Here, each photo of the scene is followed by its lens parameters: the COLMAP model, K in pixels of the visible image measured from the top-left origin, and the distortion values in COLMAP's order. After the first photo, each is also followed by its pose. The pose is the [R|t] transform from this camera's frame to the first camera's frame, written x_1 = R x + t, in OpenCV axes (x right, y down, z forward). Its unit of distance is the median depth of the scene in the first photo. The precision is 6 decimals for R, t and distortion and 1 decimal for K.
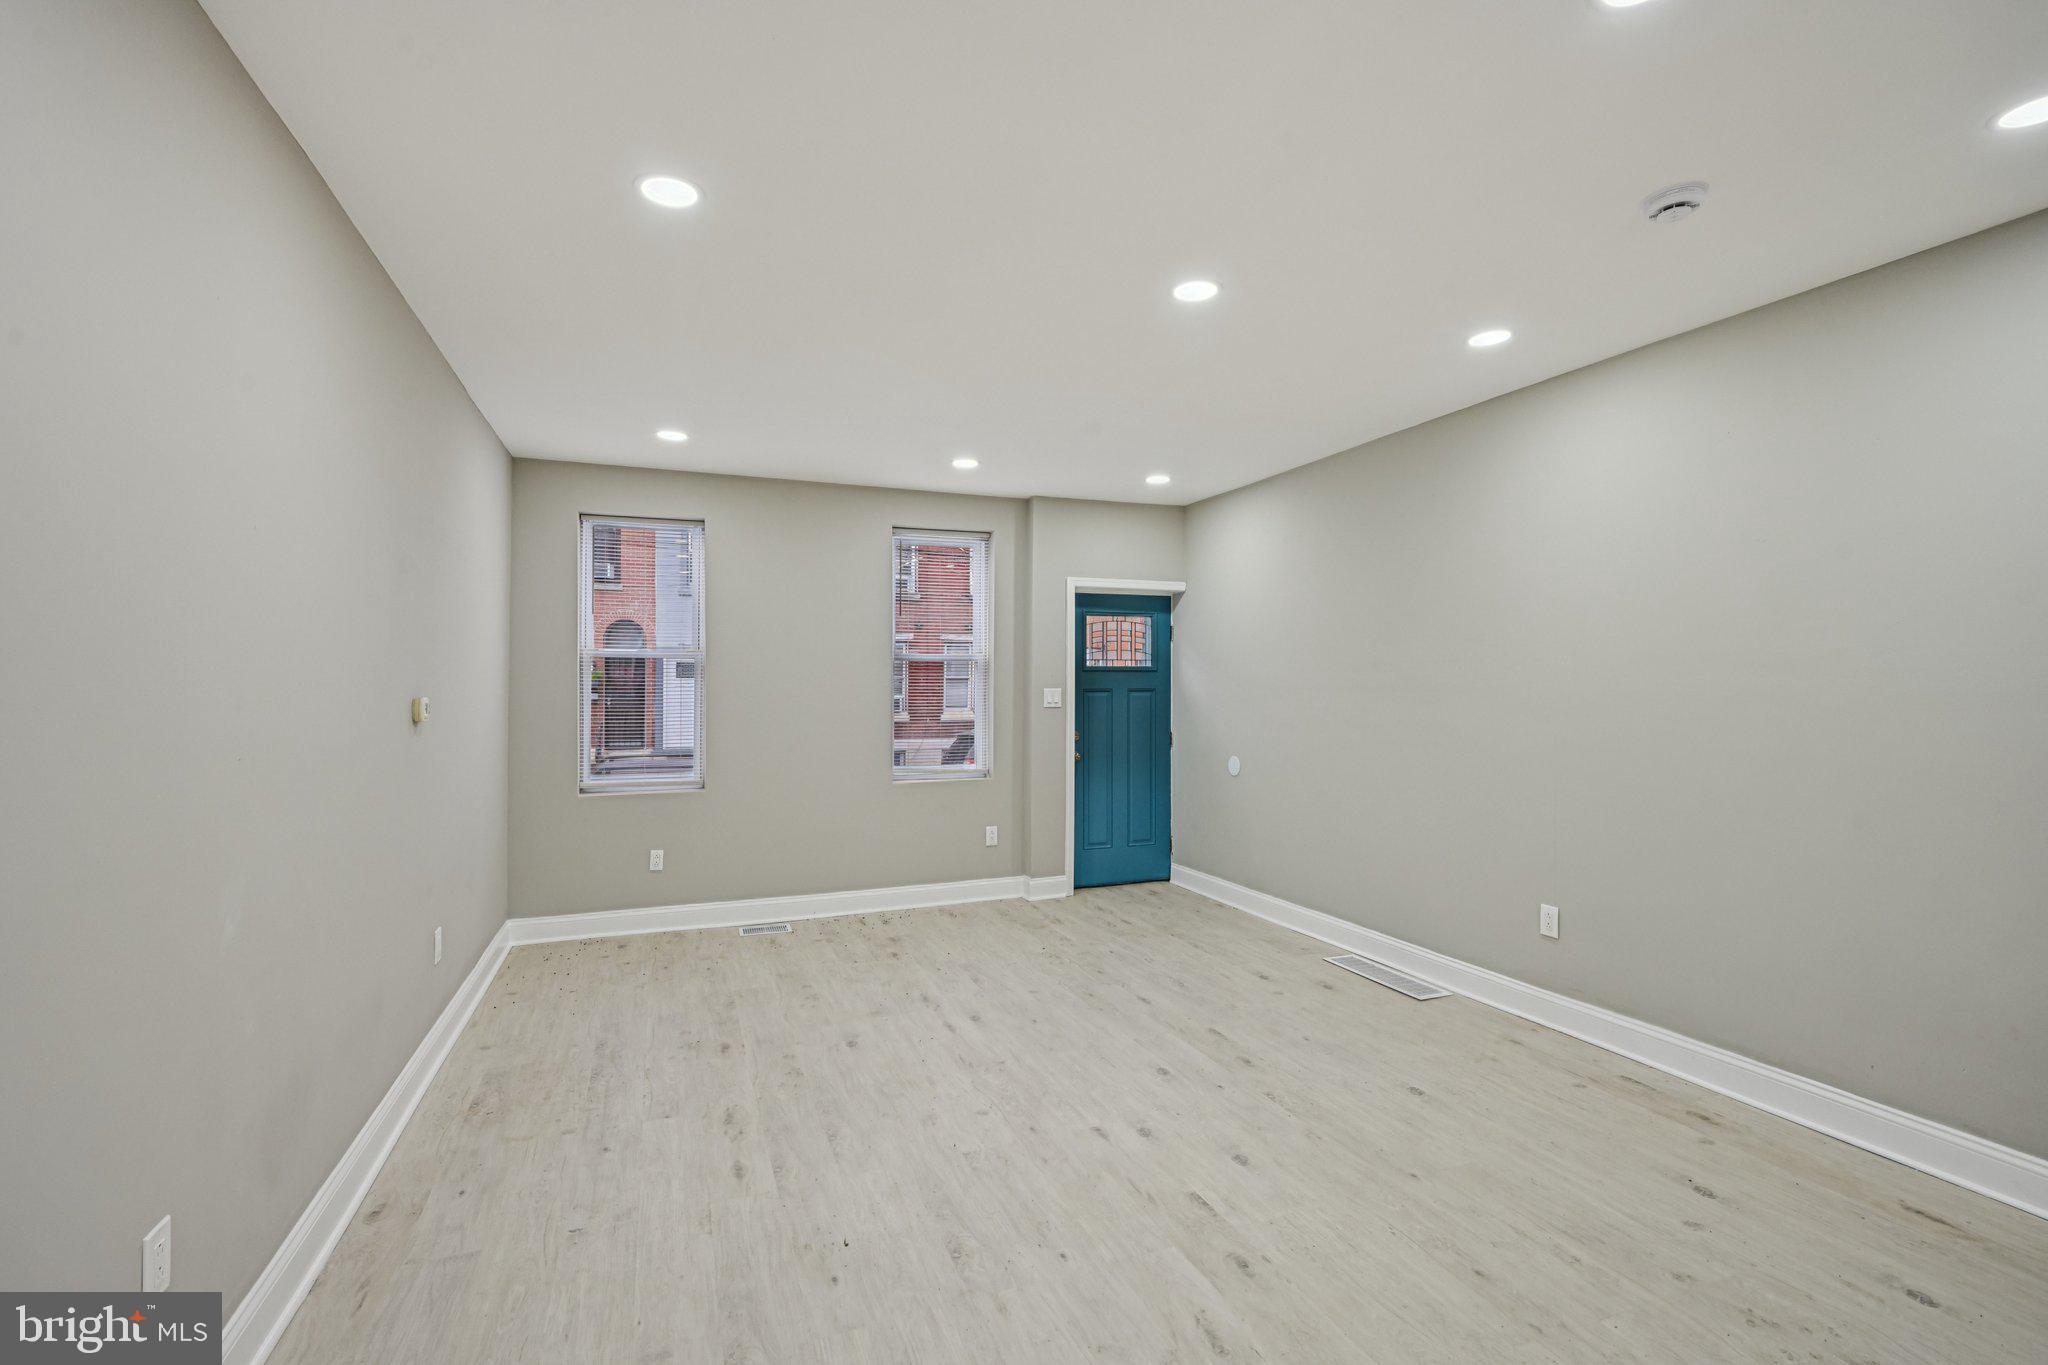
lens RADIAL K [[899.2, 0, 1015.2], [0, 899.2, 687.1], [0, 0, 1]] dist [0.001993, 0.000251]
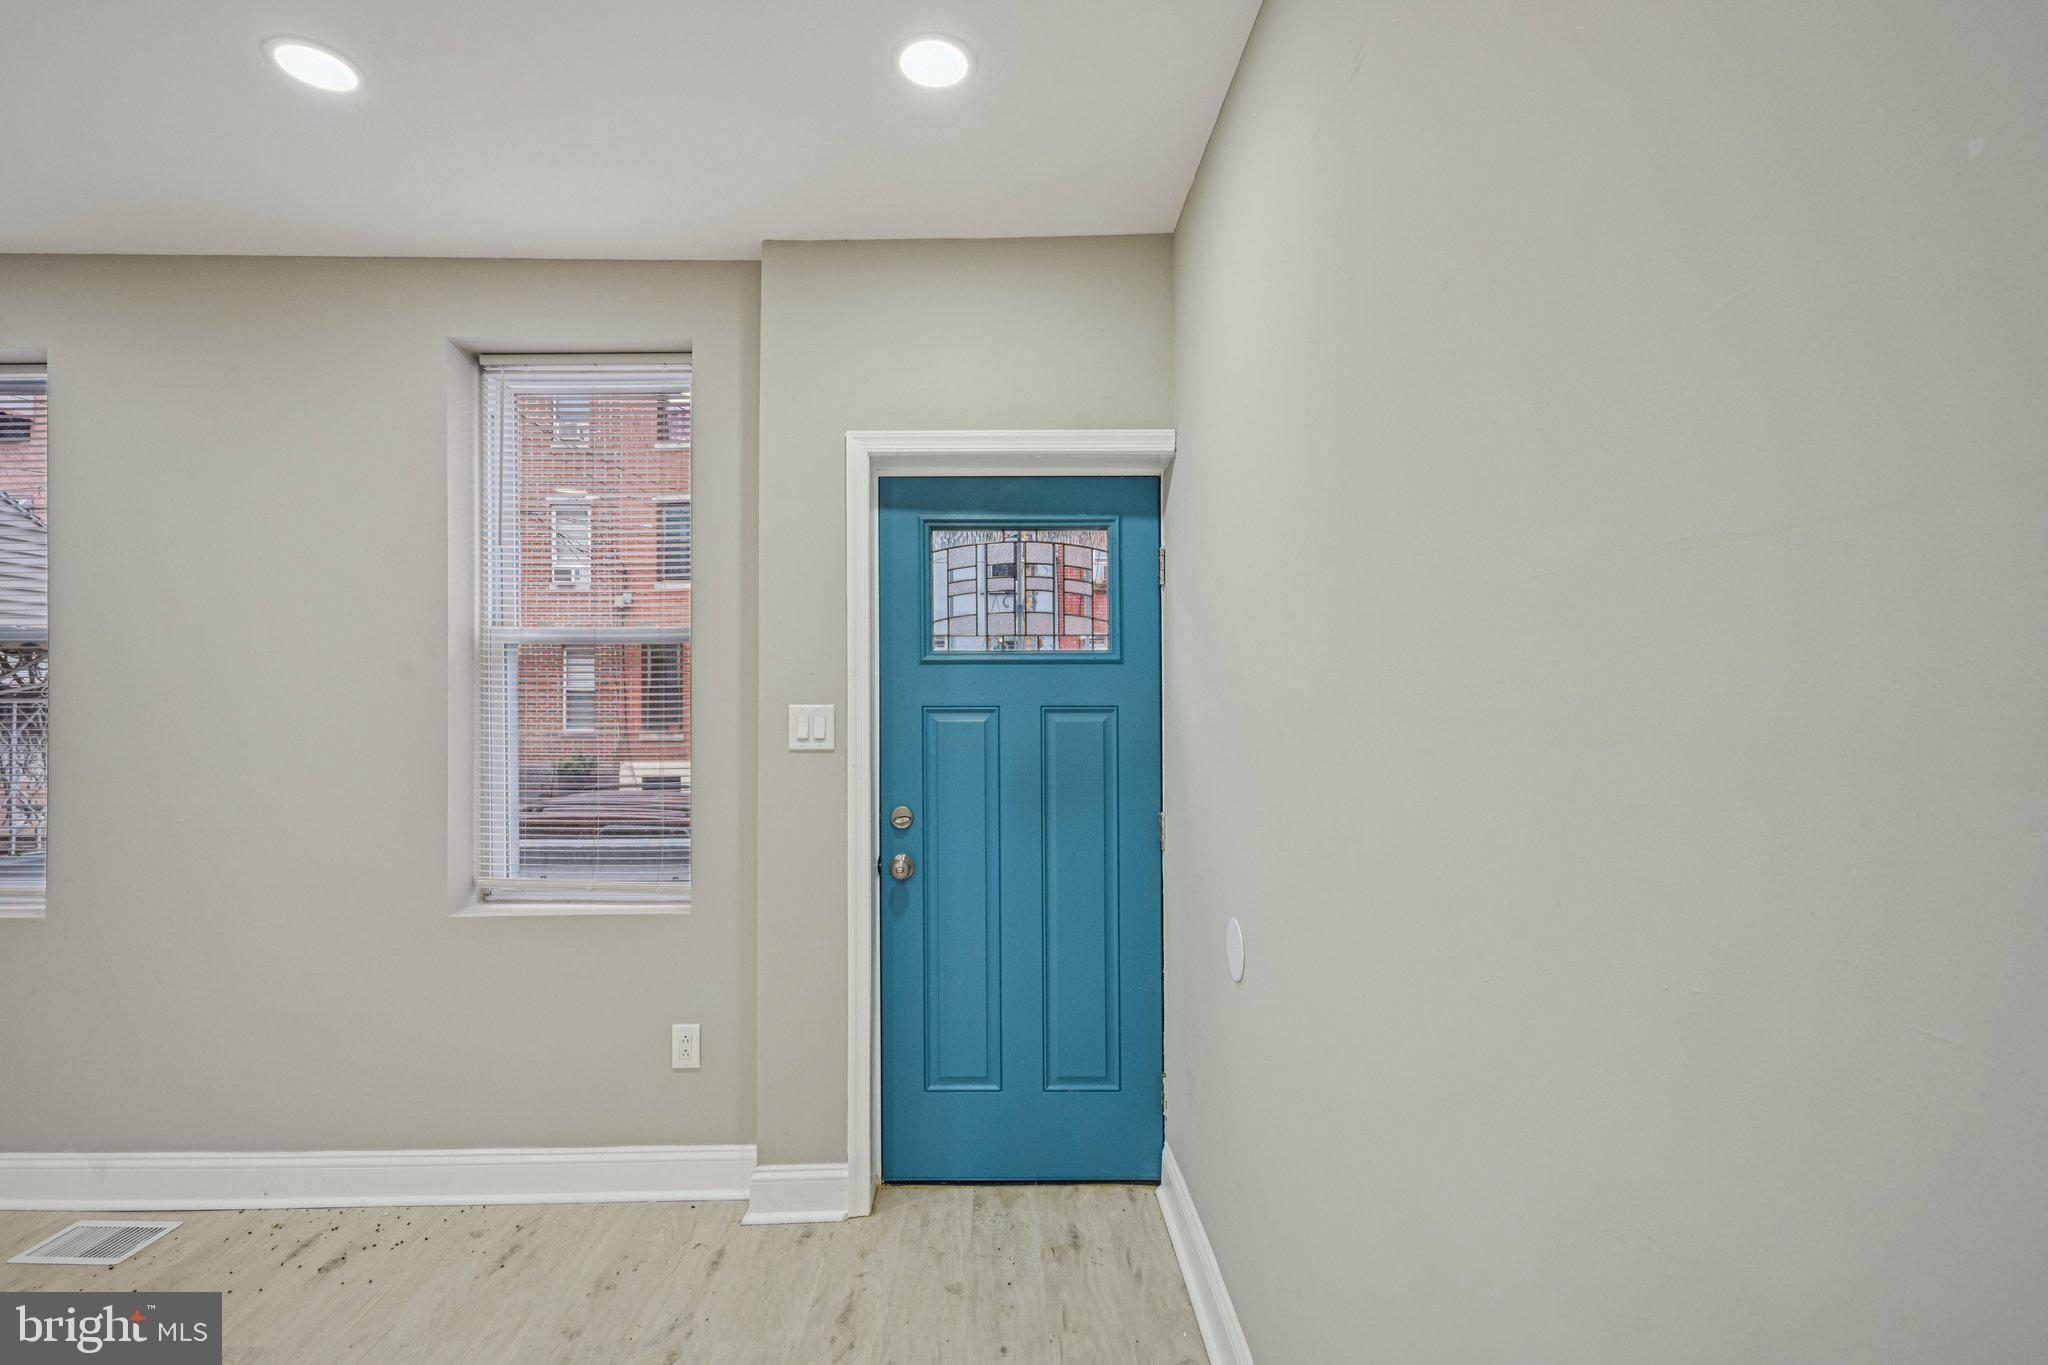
lens RADIAL K [[899.2, 0, 1010.6], [0, 899.2, 683.9], [0, 0, 1]] dist [0.001993, 0.000251]
pose [[0.931196, -0.005537, -0.364476, 0.315067], [-0.000642, 0.999858, -0.016830, -0.001336], [0.364517, 0.015906, 0.931061, 0.736253]]
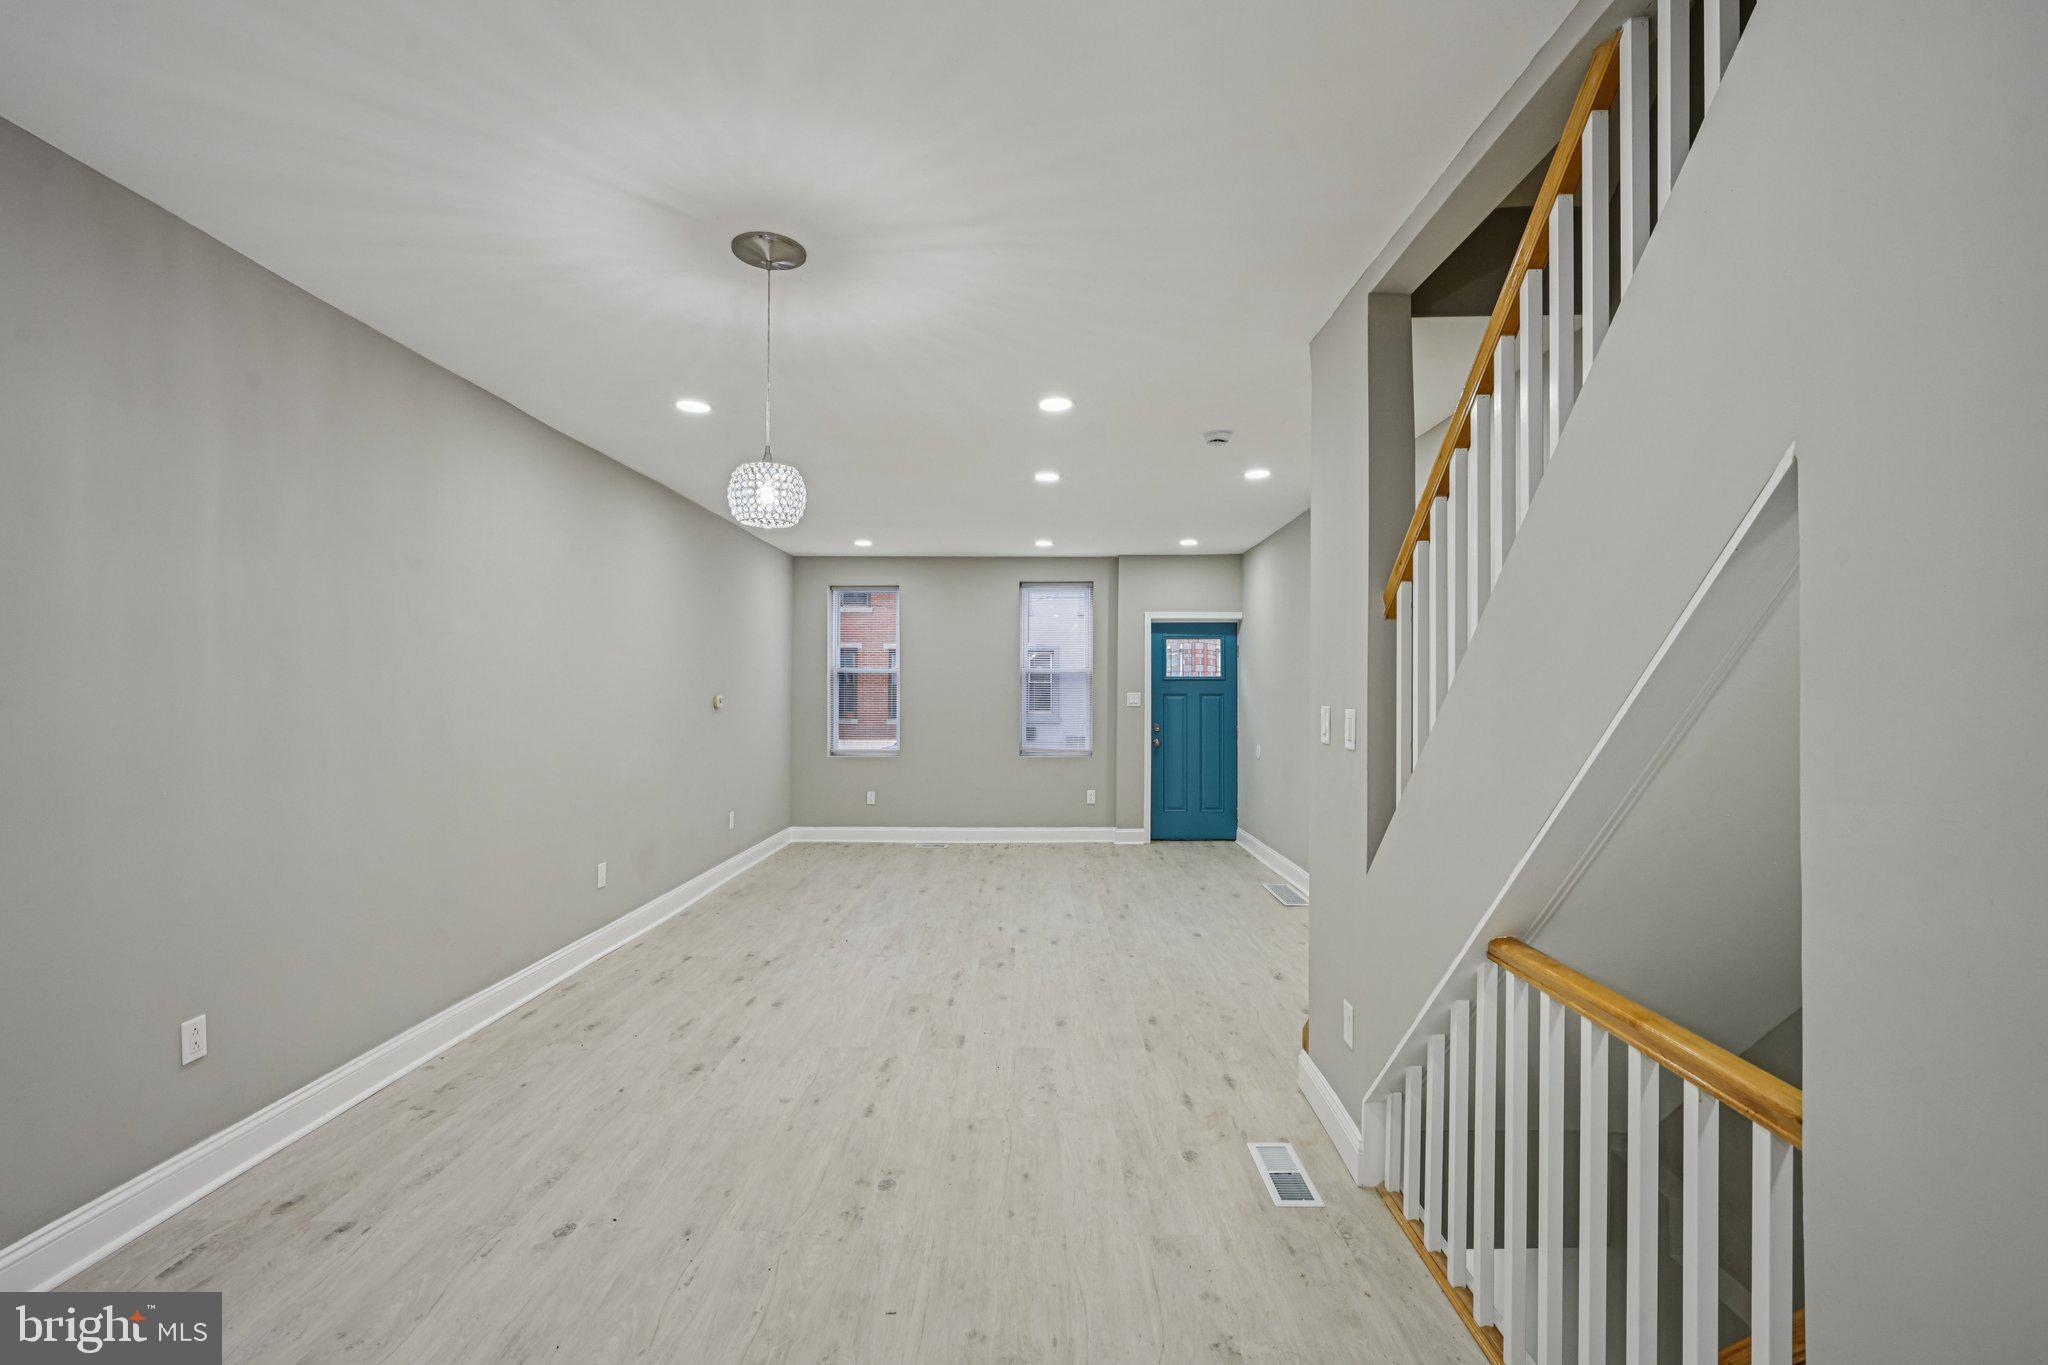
lens RADIAL K [[899.2, 0, 1025.3], [0, 899.2, 689.2], [0, 0, 1]] dist [0.001993, 0.000251]
pose [[0.927673, 0.003308, -0.373379, 0.458844], [-0.004725, 0.999985, -0.002882, 0.000377], [0.373364, 0.004438, 0.927674, -0.394318]]
